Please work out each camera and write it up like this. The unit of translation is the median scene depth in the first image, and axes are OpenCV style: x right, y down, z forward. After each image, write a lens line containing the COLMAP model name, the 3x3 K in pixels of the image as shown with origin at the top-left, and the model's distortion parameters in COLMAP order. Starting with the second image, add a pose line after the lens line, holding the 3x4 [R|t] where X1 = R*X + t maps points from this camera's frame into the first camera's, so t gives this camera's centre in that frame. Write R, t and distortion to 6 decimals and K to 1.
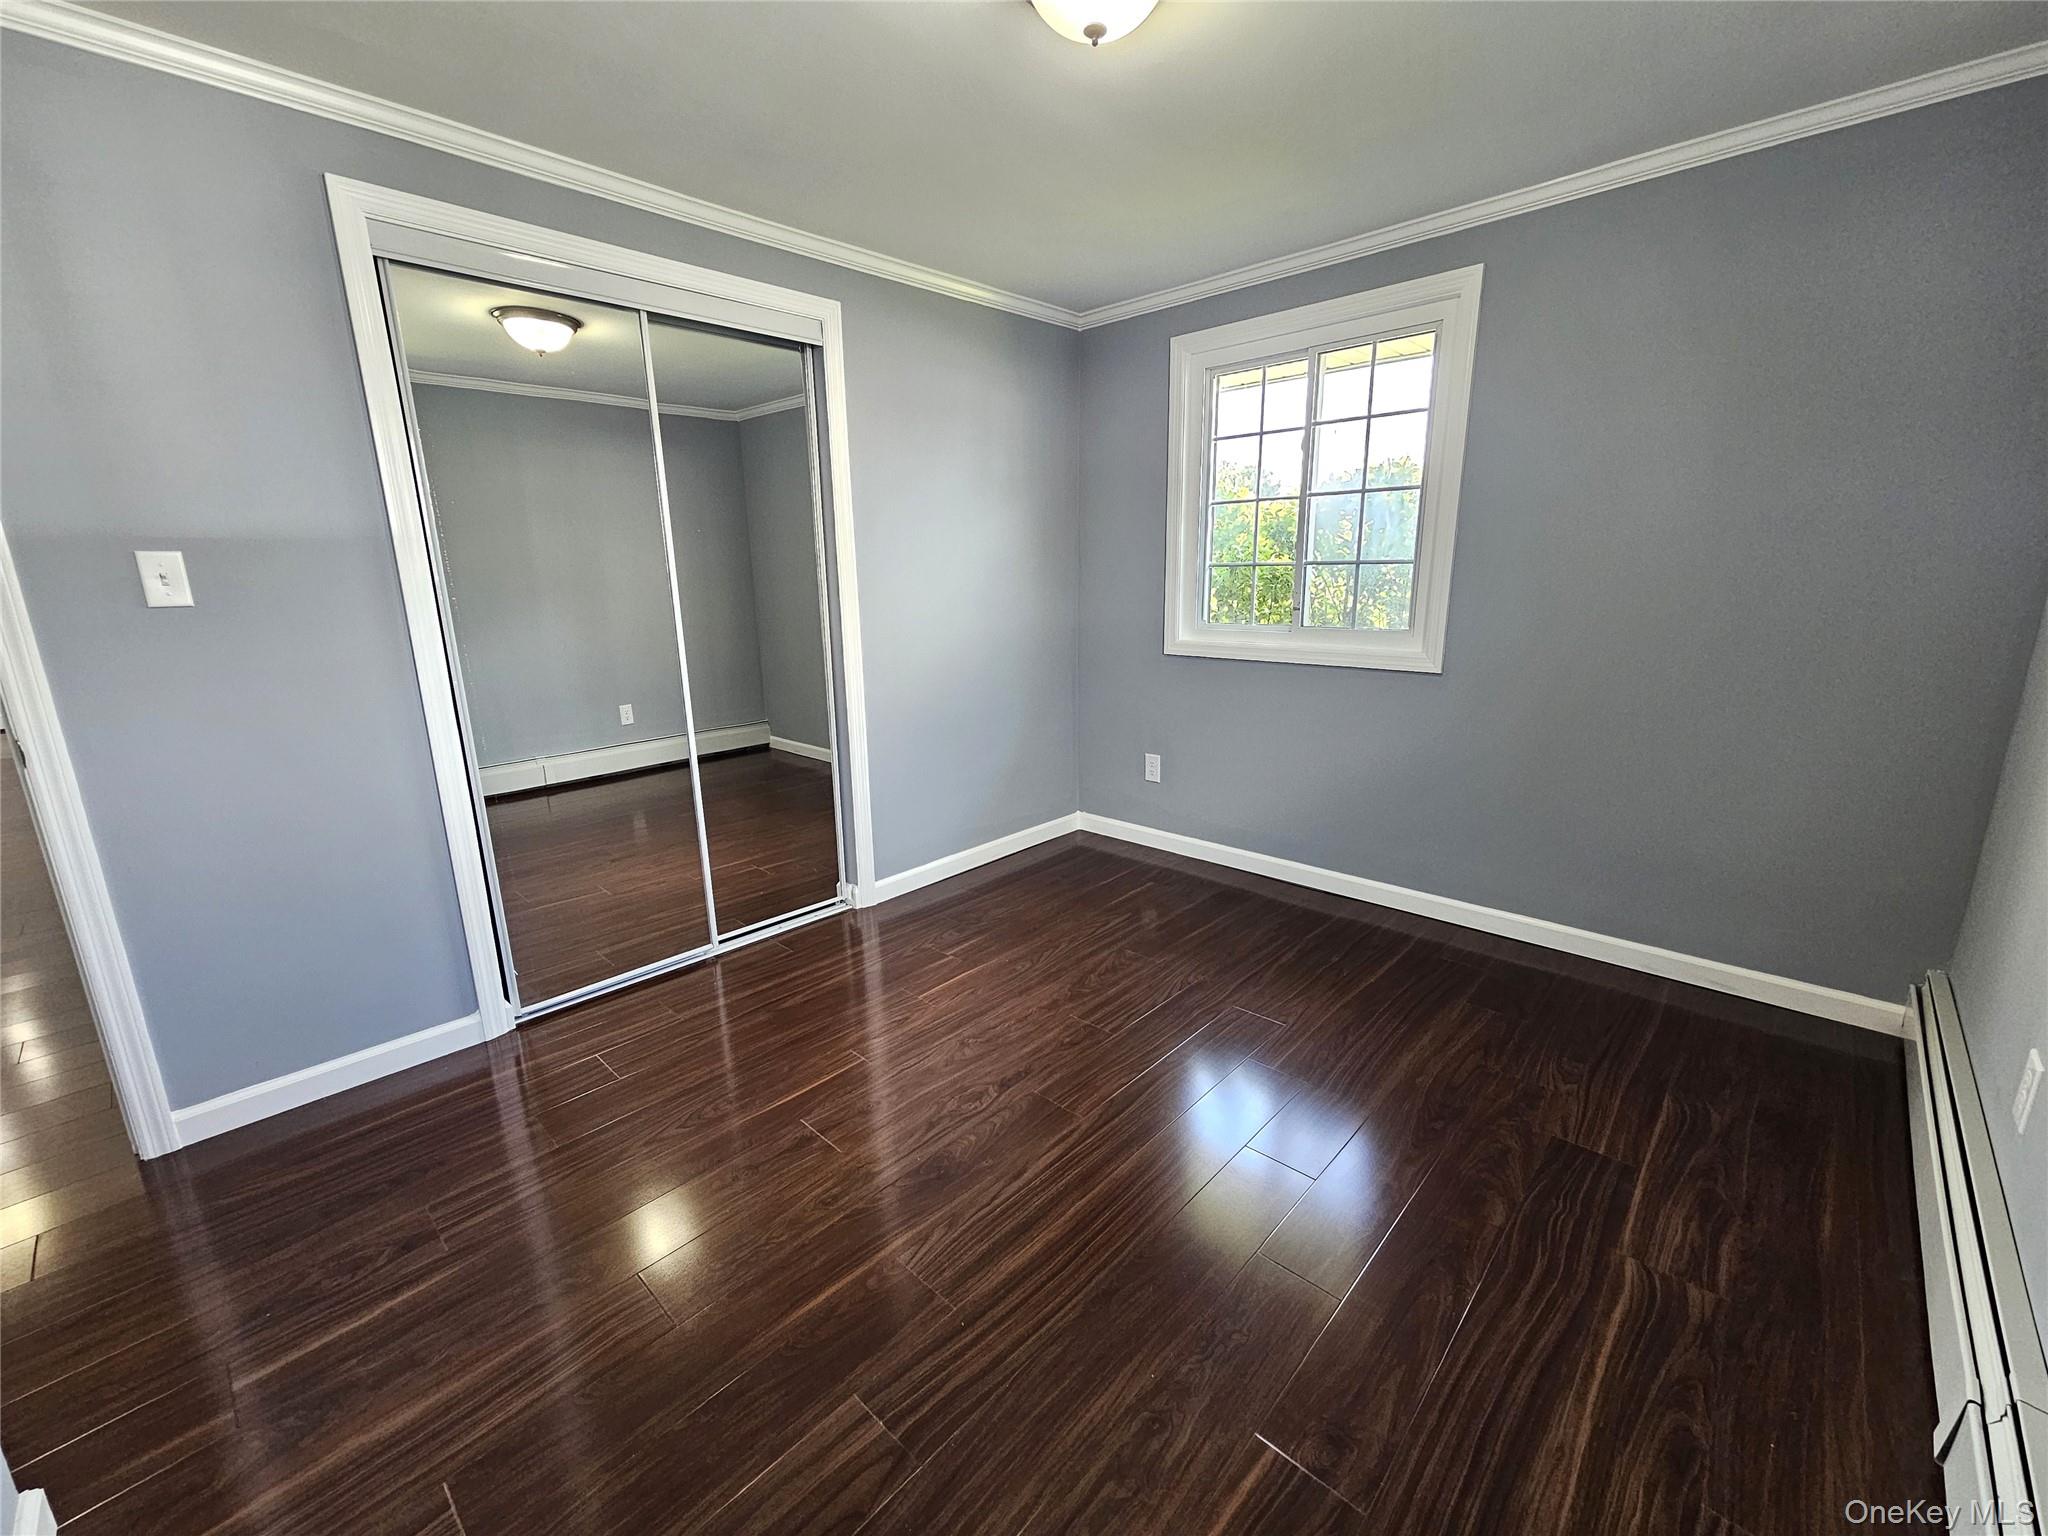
lens RADIAL K [[837.4, 0, 1017.7], [0, 837.4, 770.2], [0, 0, 1]] dist [-0.000185, -0.000107]
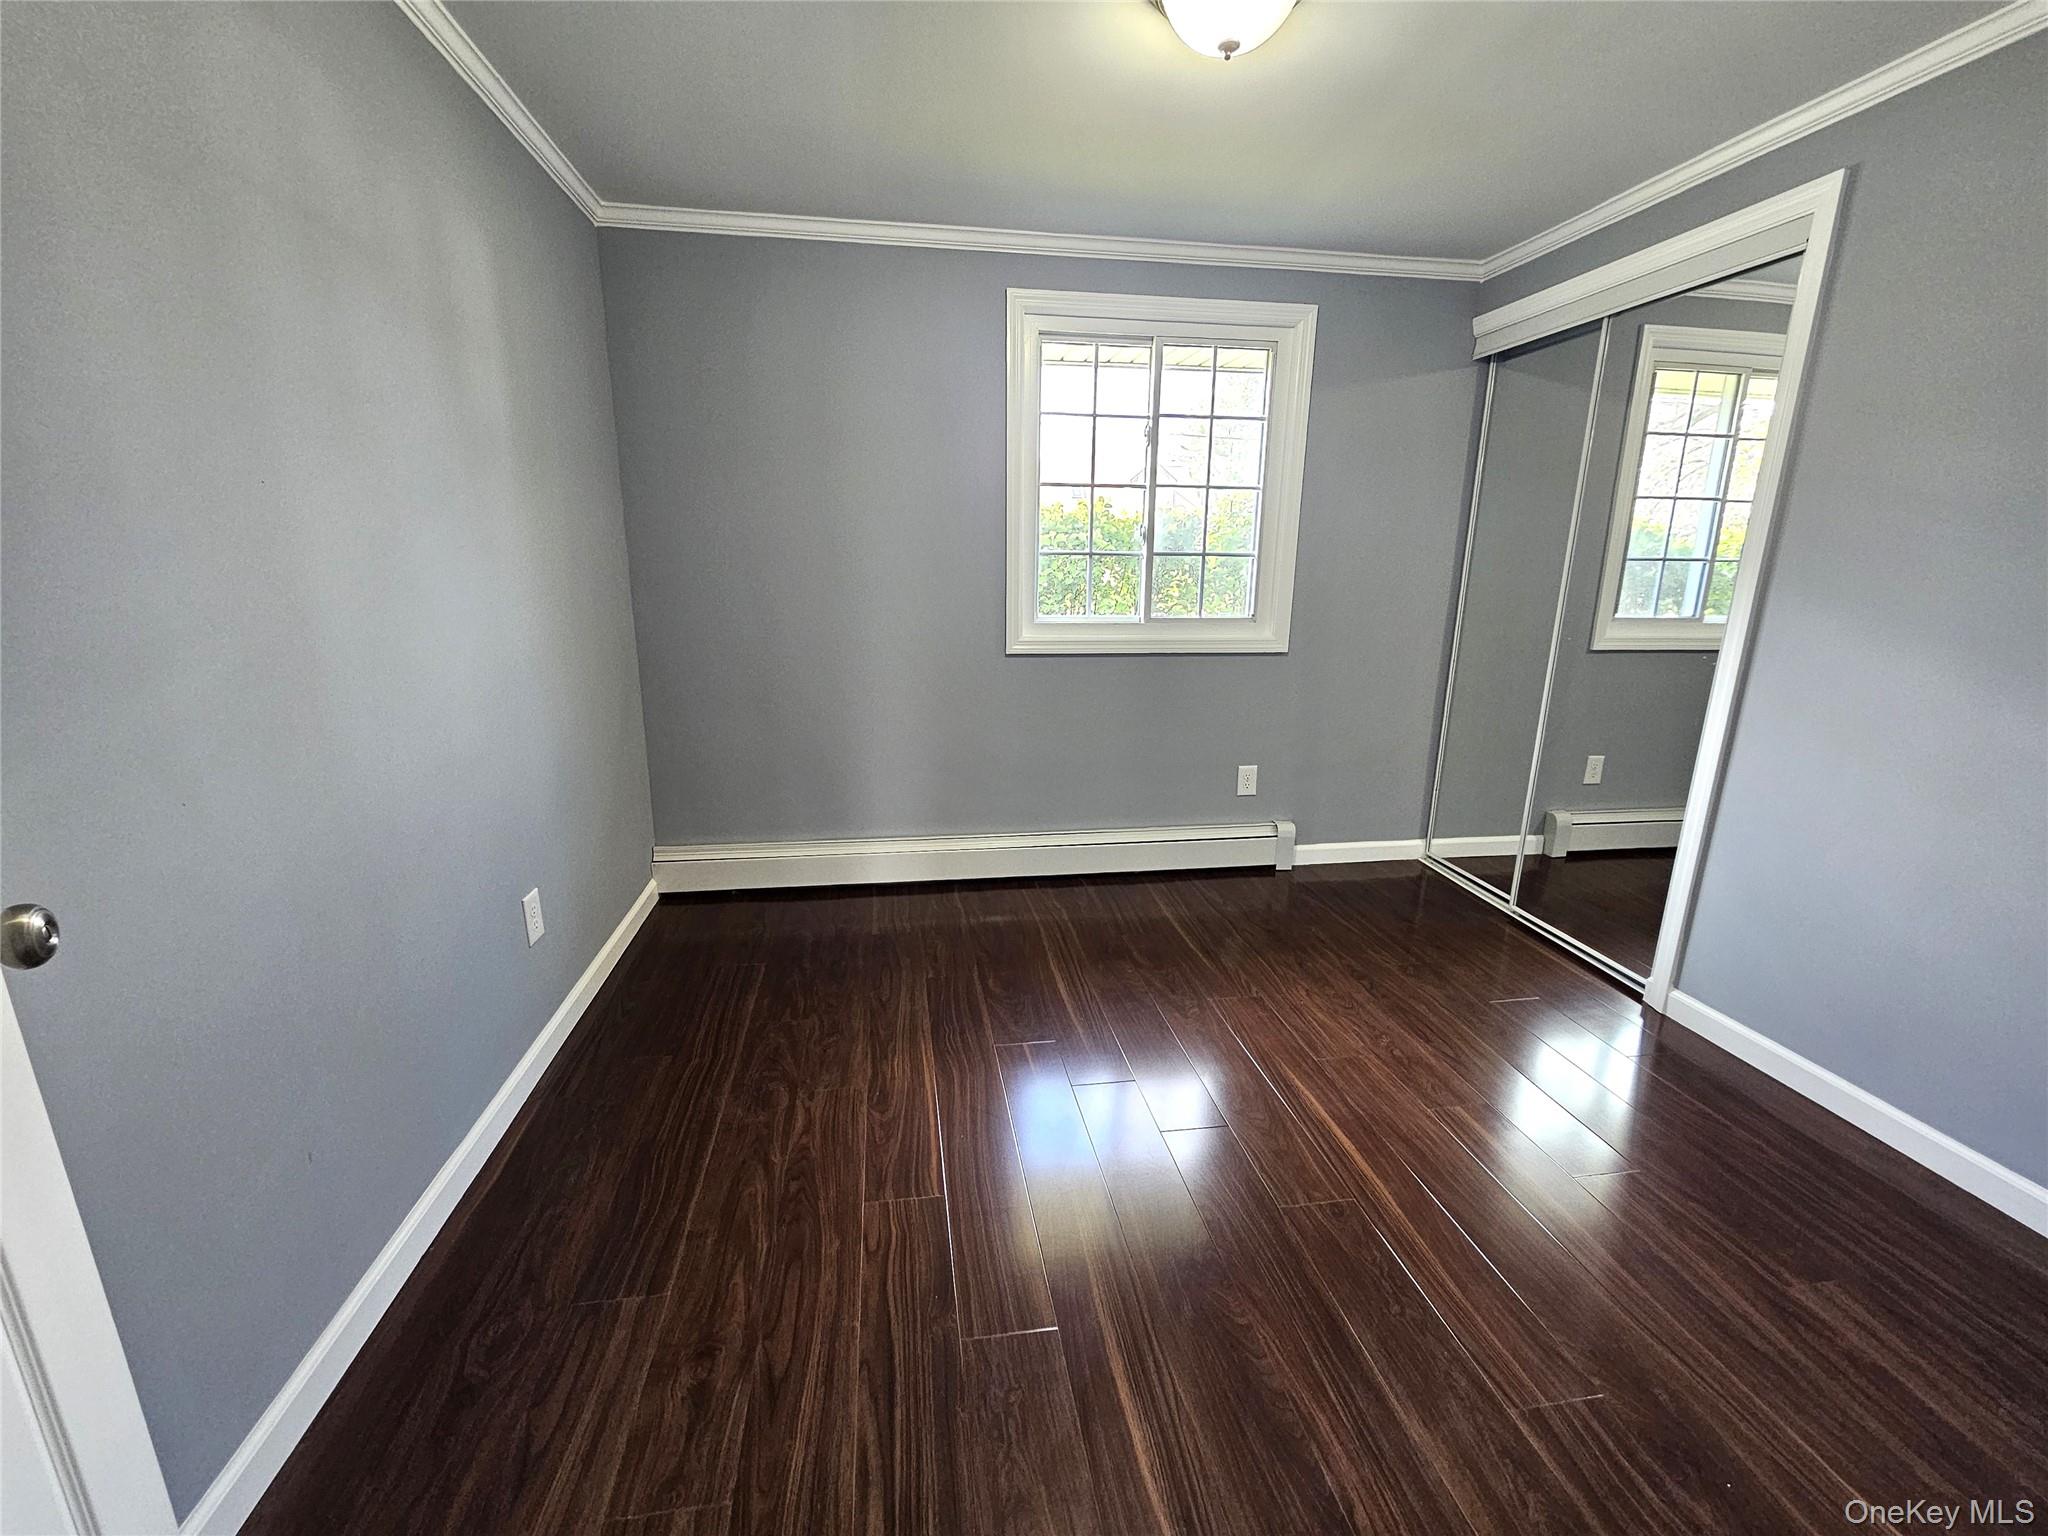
lens RADIAL K [[837.4, 0, 1017.7], [0, 837.4, 770.2], [0, 0, 1]] dist [-0.000185, -0.000107]
pose [[0.606736, -0.175723, 0.775238, -0.613431], [0.170046, 0.981376, 0.089363, -0.115218], [-0.776503, 0.077606, 0.625317, 0.540607]]
